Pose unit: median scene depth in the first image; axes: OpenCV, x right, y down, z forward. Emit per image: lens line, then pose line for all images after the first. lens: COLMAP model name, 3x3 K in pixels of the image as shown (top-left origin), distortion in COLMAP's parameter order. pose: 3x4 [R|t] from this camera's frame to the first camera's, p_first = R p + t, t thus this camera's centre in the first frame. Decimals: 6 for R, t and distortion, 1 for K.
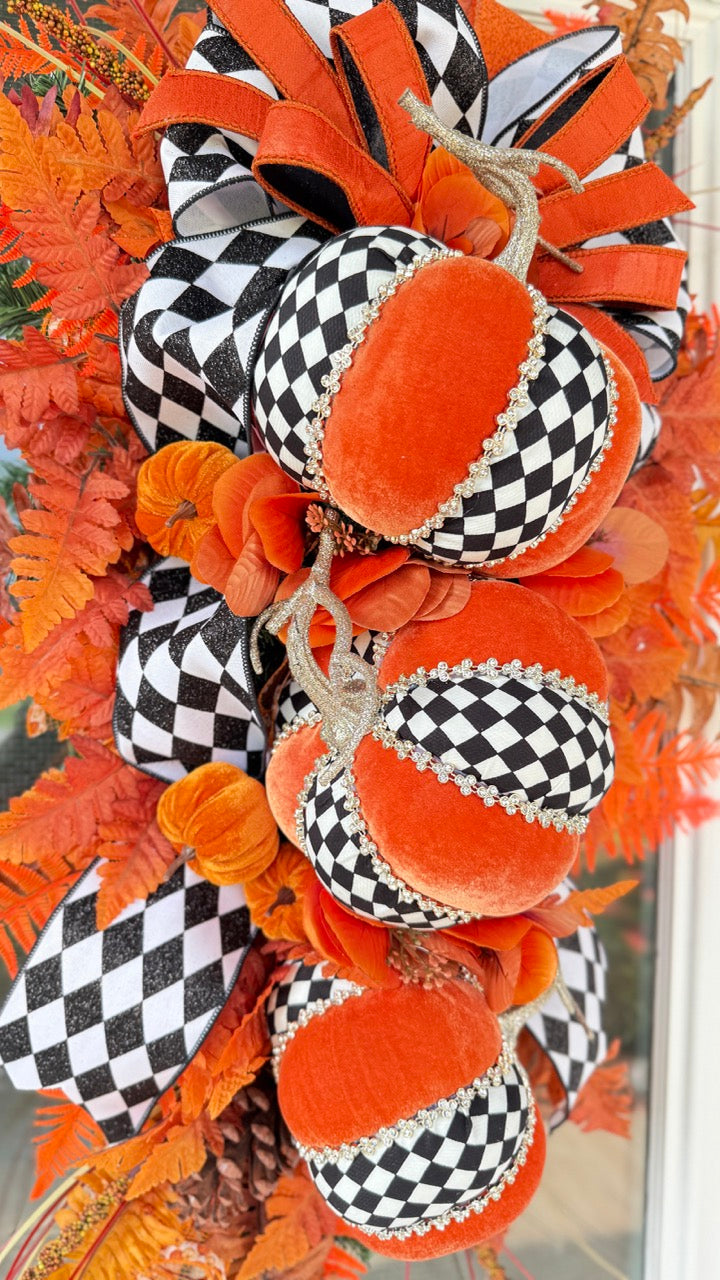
lens RADIAL K [[929.8, 0, 359.0], [0, 929.8, 643.1], [0, 0, 1]] dist [0.017550, -0.067741]
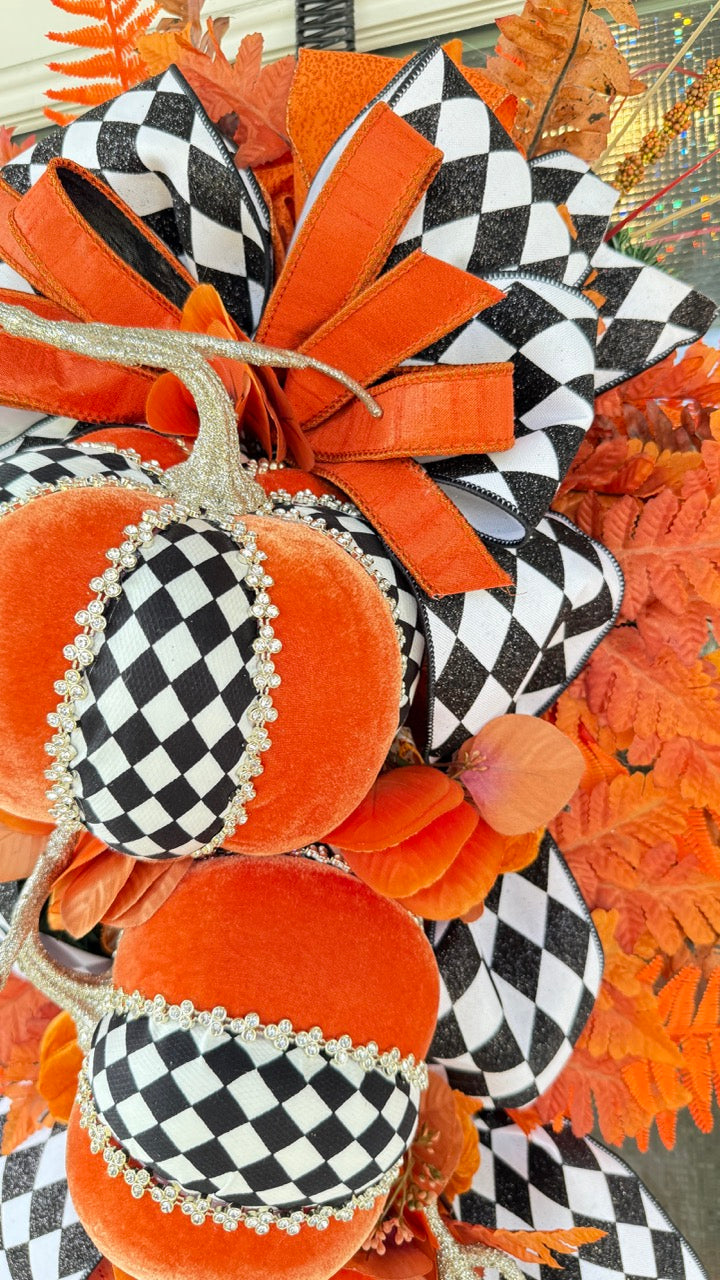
lens RADIAL K [[929.8, 0, 357.9], [0, 929.8, 637.6], [0, 0, 1]] dist [0.017550, -0.067741]
pose [[0.865617, -0.041737, -0.498965, 0.600179], [0.048553, 0.998820, 0.000684, -0.238442], [0.498348, -0.024818, 0.866622, 0.379645]]
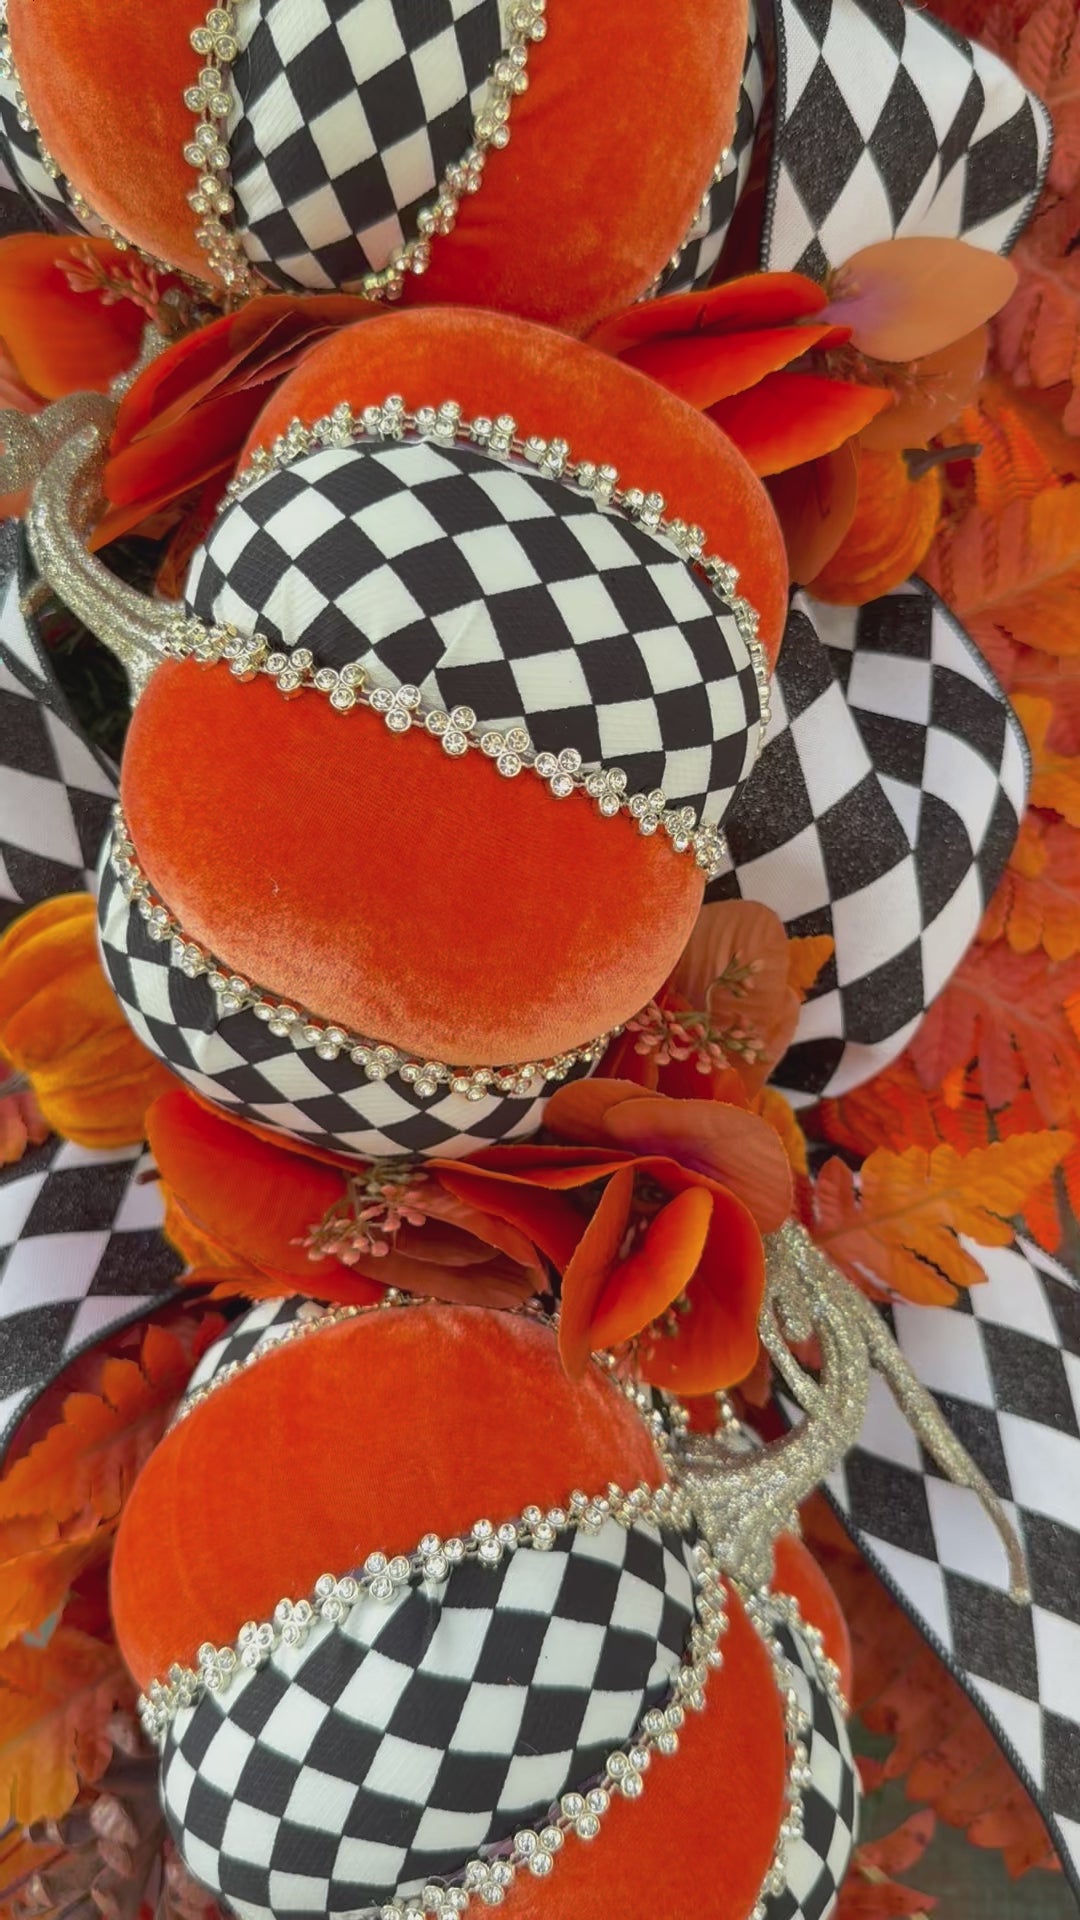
lens RADIAL K [[1709.3, 0, 555.1], [0, 1709.3, 958.2], [0, 0, 1]] dist [0.023964, -0.090241]
pose [[0.909166, -0.110094, -0.401617, 0.473978], [0.016200, 0.973040, -0.230065, 0.408967], [0.416118, 0.202661, 0.886439, 0.331303]]
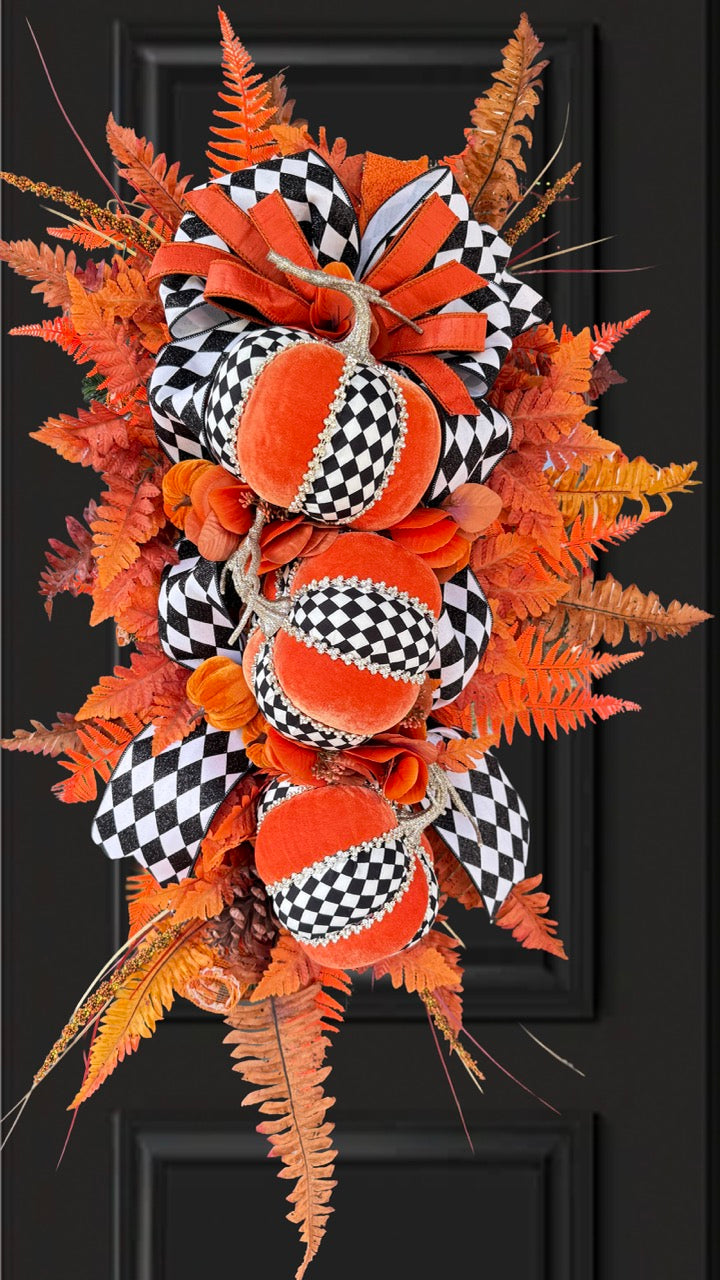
lens RADIAL K [[898.9, 0, 362.5], [0, 898.9, 642.5], [0, 0, 1]] dist [0.069809, -0.032471]
pose [[0.975348, -0.027426, -0.218961, 0.481005], [0.026386, 0.999622, -0.007670, 0.135819], [0.219089, 0.001703, 0.975703, -0.533865]]
